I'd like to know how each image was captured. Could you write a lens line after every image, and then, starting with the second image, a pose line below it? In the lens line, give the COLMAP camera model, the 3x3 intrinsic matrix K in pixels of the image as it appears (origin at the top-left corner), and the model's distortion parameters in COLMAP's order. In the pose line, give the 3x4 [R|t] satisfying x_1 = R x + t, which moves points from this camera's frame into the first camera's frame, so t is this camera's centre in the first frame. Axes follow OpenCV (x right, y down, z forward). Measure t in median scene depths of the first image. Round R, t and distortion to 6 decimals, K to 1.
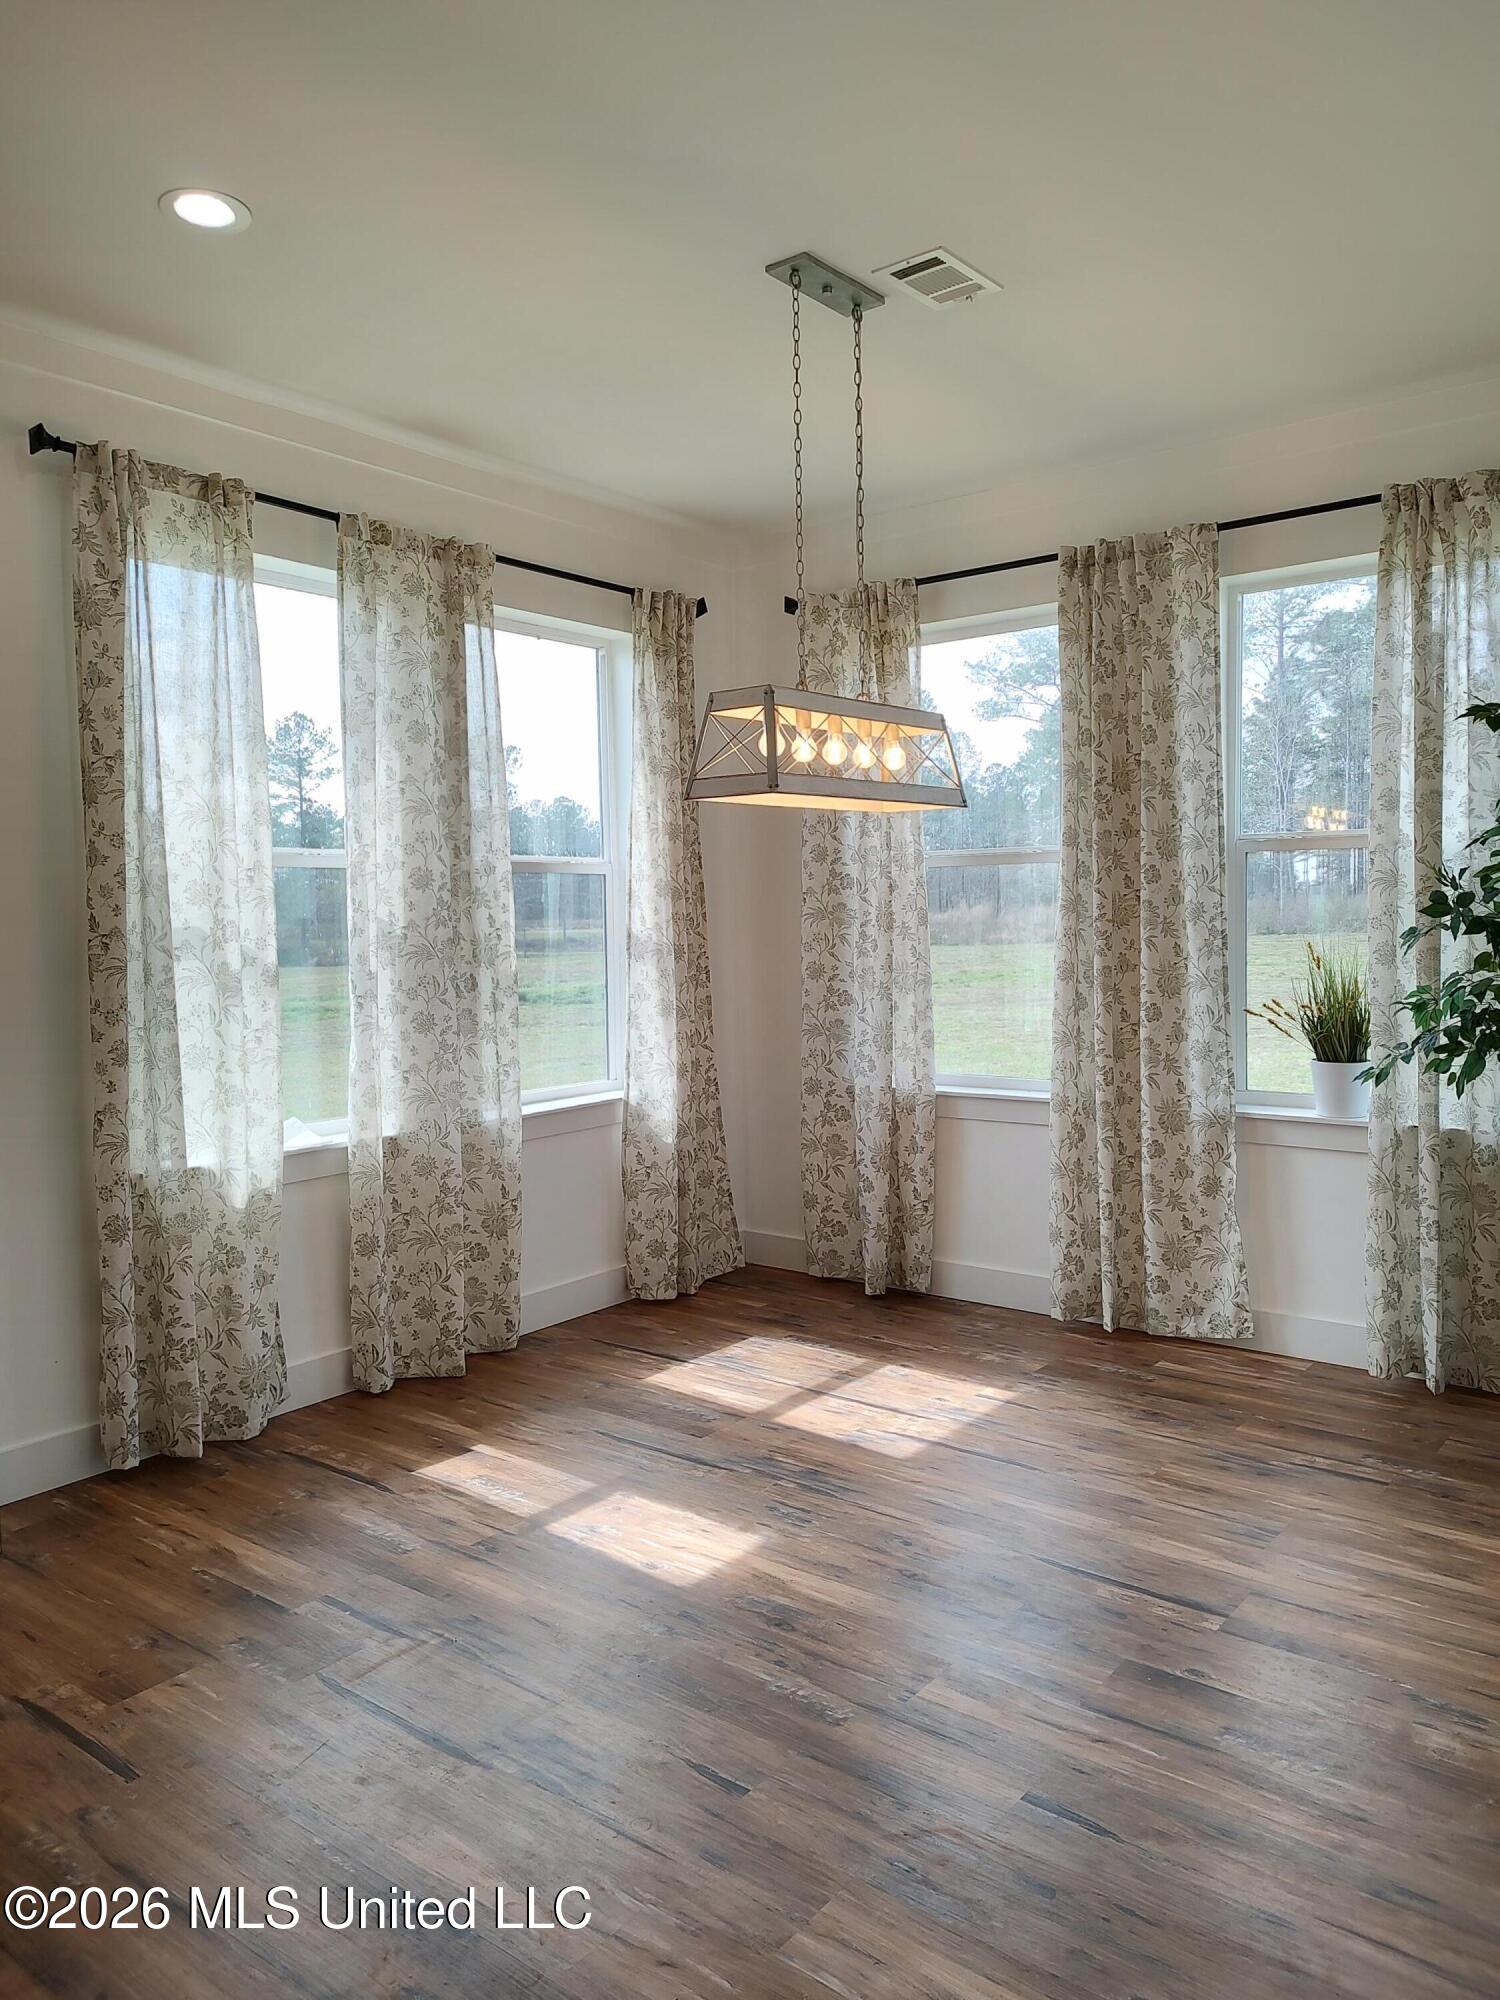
lens RADIAL K [[1436.3, 0, 750.0], [0, 1436.3, 1000.0], [0, 0, 1]] dist [0.064912, -0.070103]
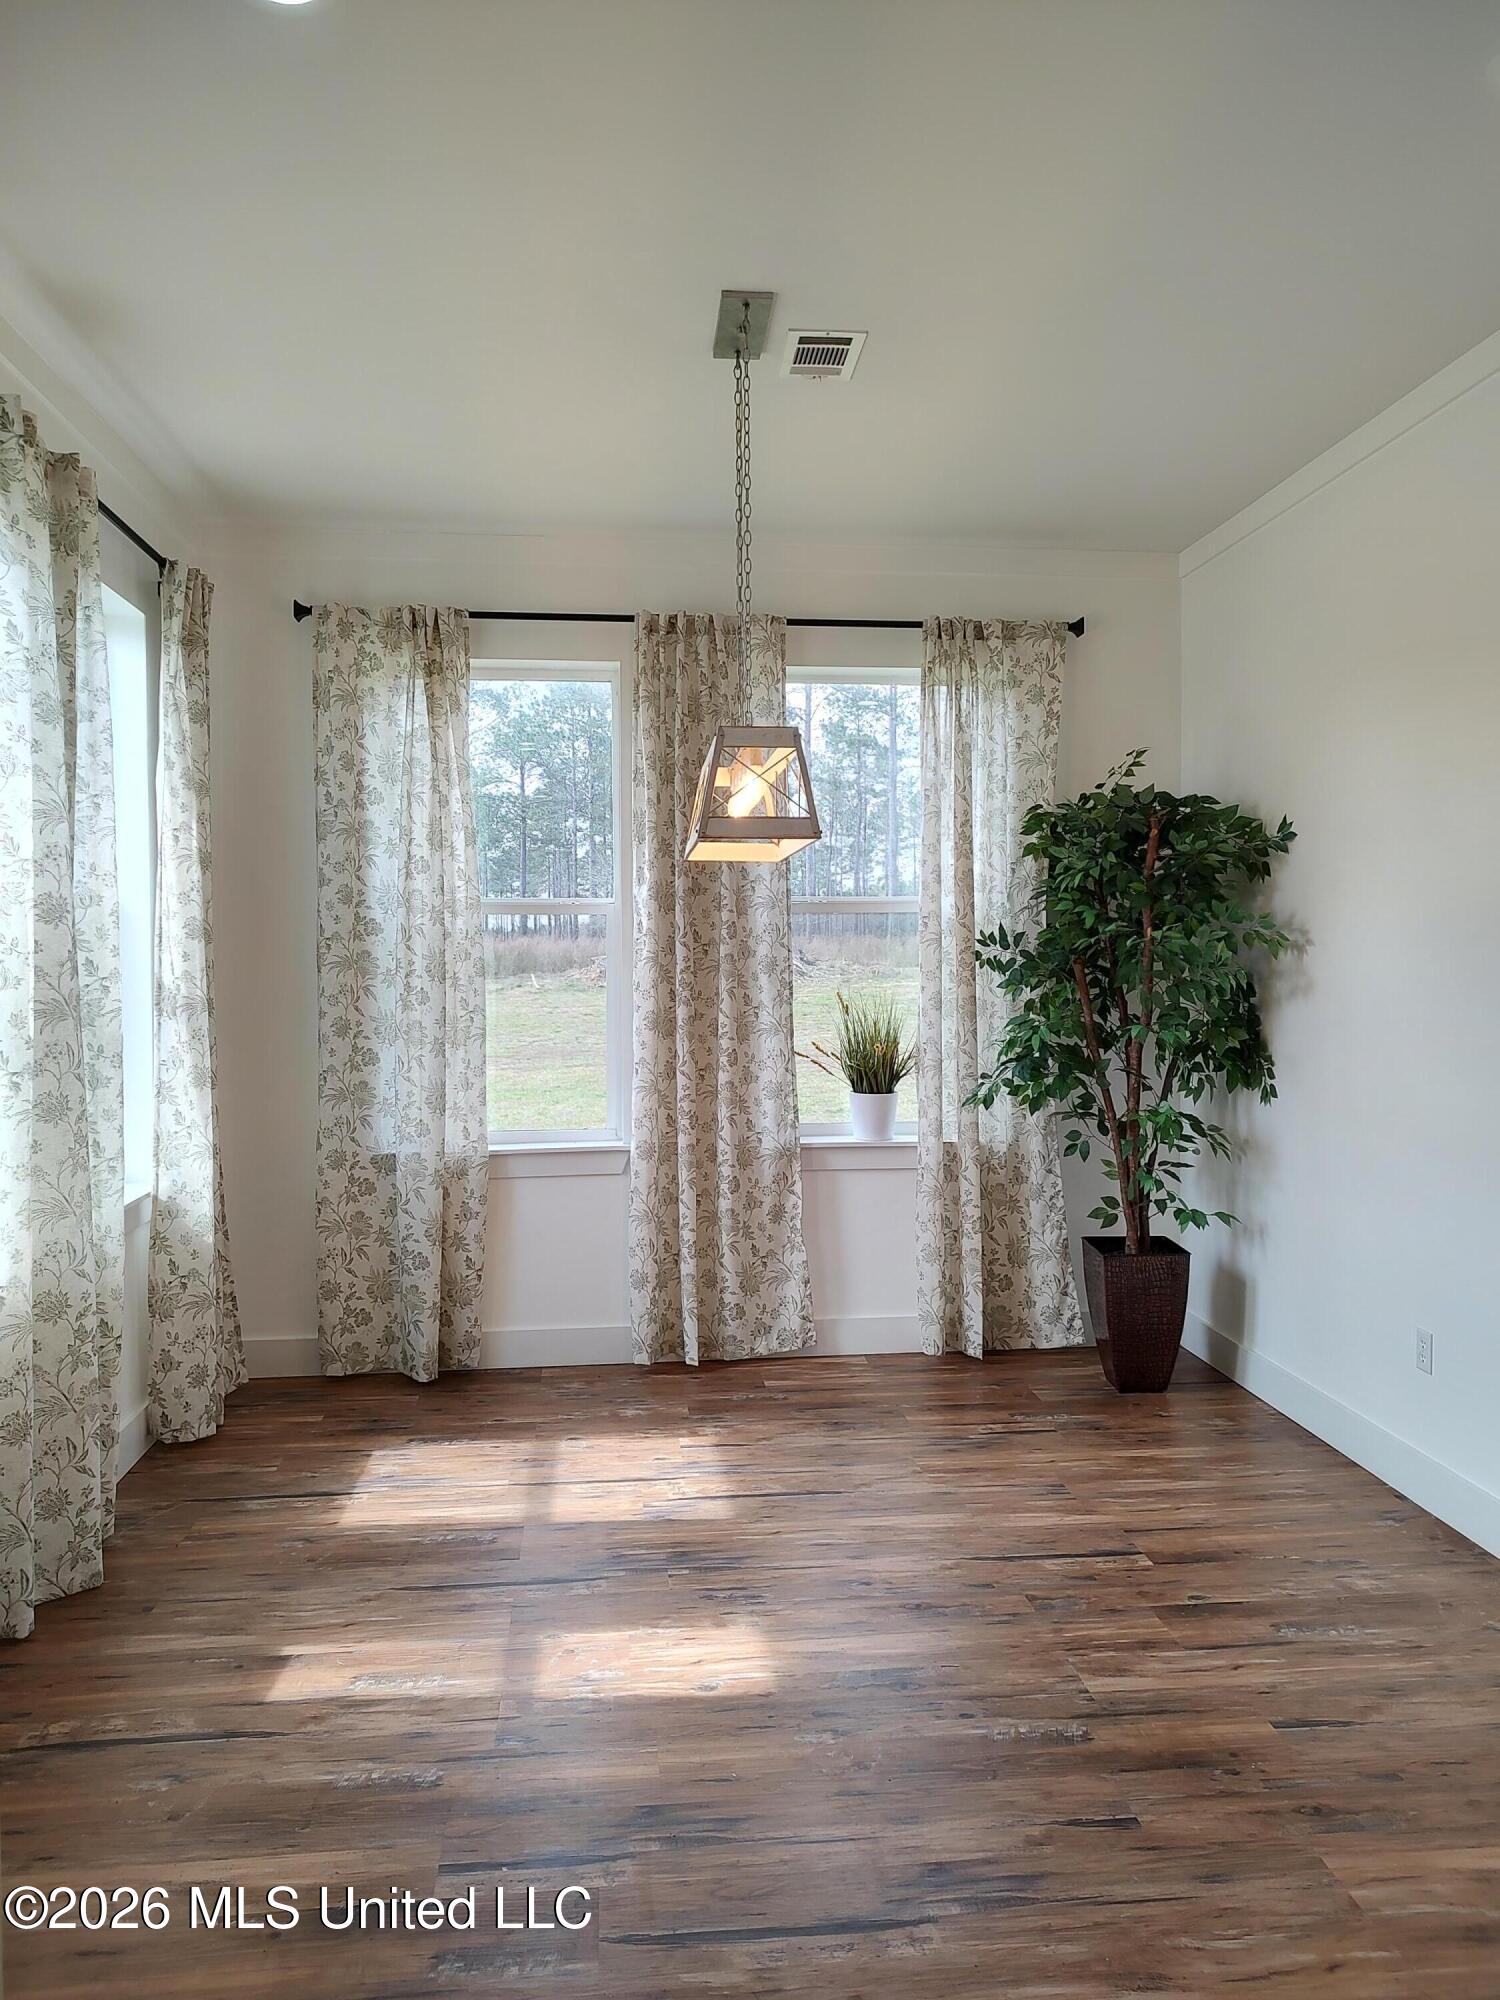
lens RADIAL K [[1439.2, 0, 748.2], [0, 1439.2, 1009.2], [0, 0, 1]] dist [0.036316, -0.035695]
pose [[0.721832, -0.013420, 0.691938, -0.451084], [0.036171, 0.999177, -0.018355, -0.007140], [-0.691122, 0.038278, 0.721723, 0.218362]]
